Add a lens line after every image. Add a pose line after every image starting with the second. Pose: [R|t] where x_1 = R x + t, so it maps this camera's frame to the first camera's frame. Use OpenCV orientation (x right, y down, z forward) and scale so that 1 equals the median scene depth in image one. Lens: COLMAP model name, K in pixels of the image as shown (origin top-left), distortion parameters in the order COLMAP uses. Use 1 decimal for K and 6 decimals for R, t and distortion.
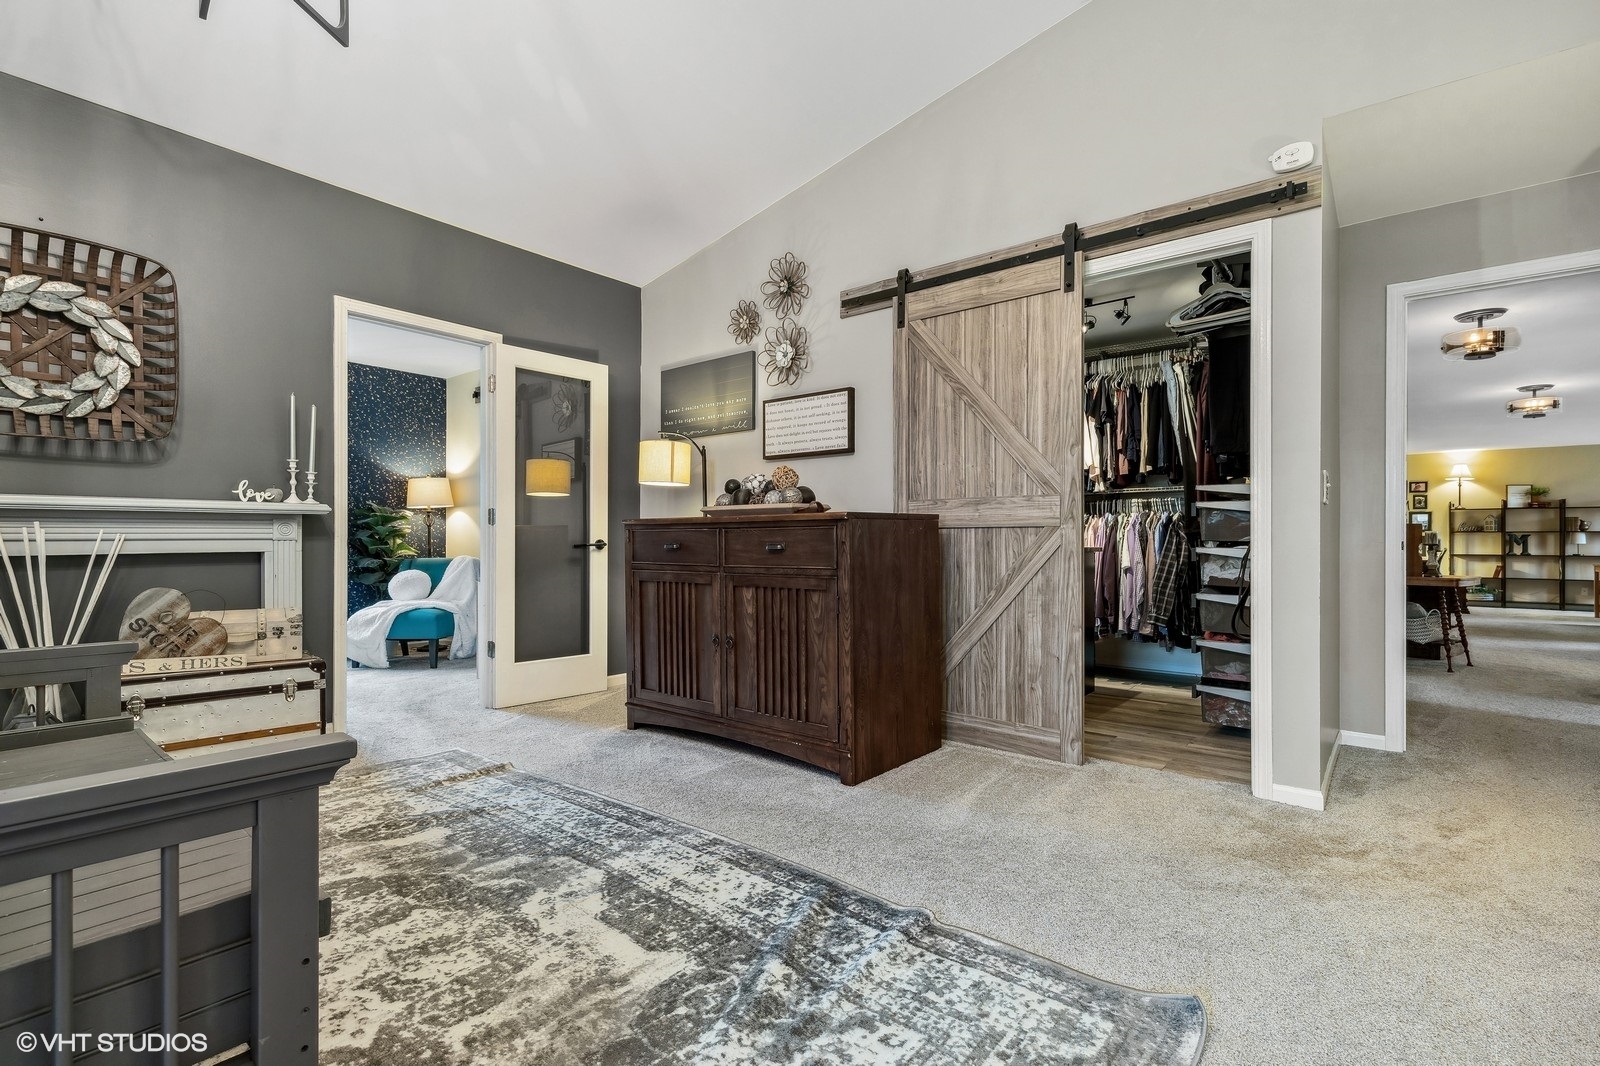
lens RADIAL K [[734.1, 0, 805.2], [0, 734.1, 538.3], [0, 0, 1]] dist [0.003844, -0.000438]
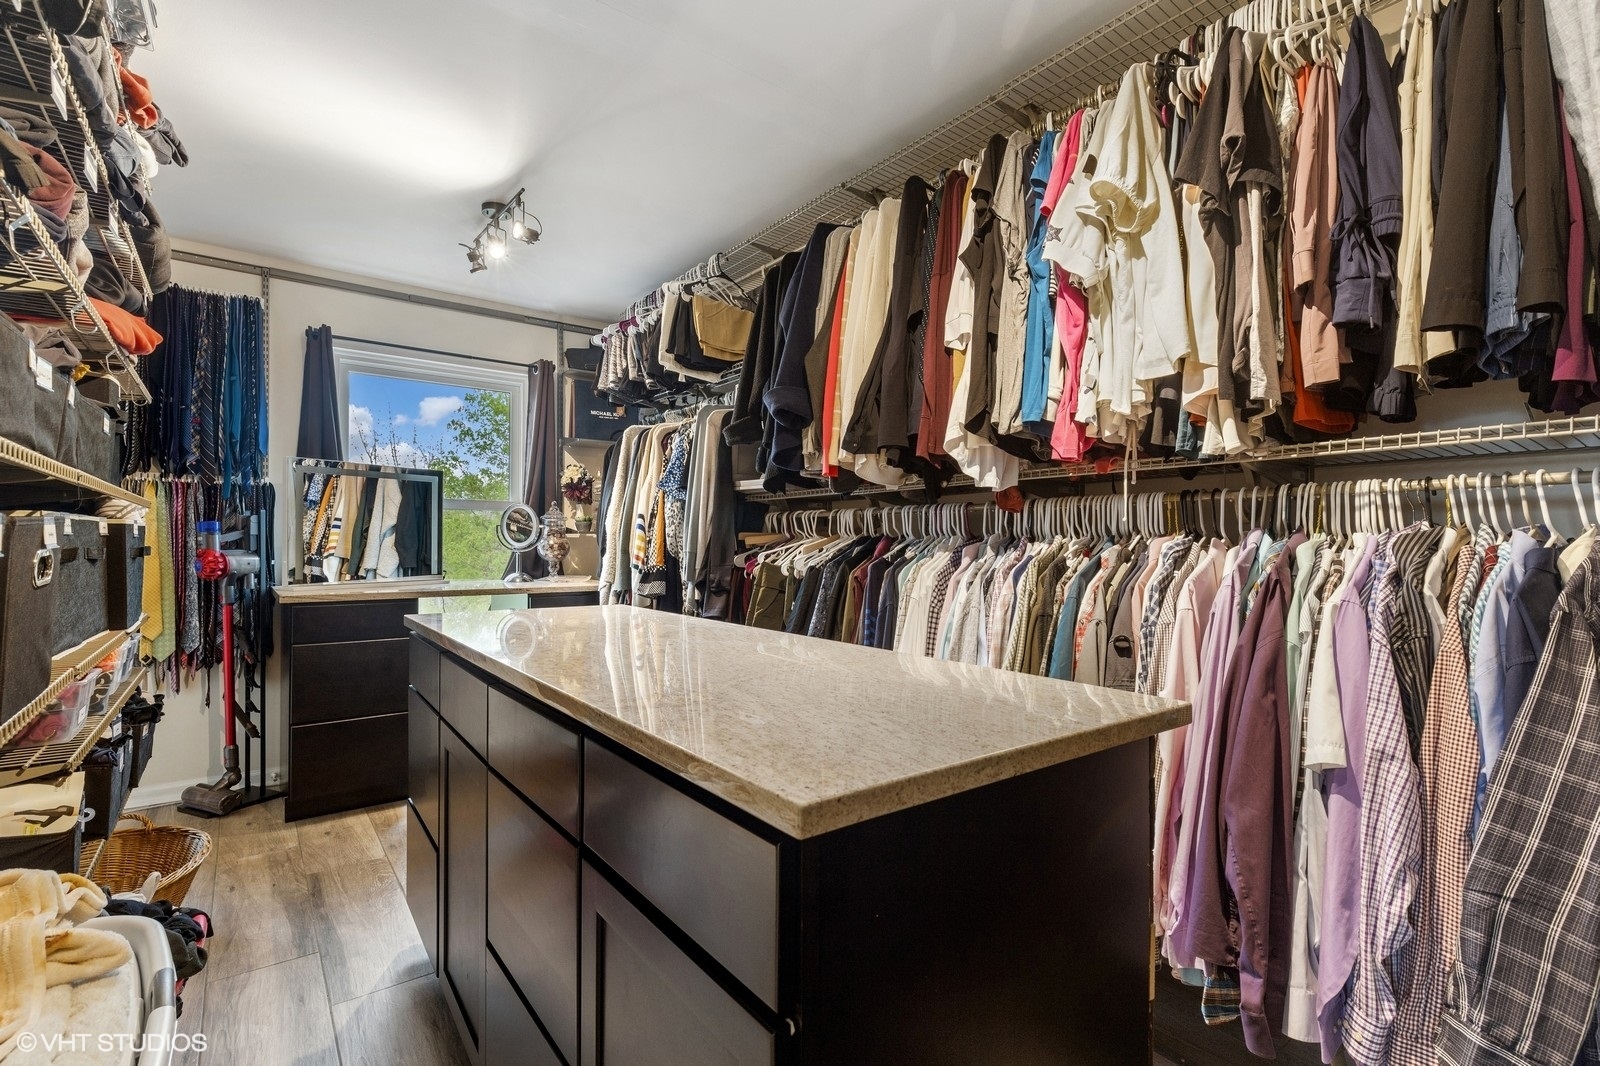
lens RADIAL K [[734.1, 0, 804.6], [0, 734.1, 535.4], [0, 0, 1]] dist [0.003844, -0.000438]
pose [[0.972337, 0.002967, -0.233564, 0.326716], [-0.001992, 0.999988, 0.004414, -0.035444], [0.233574, -0.003827, 0.972331, 0.725867]]
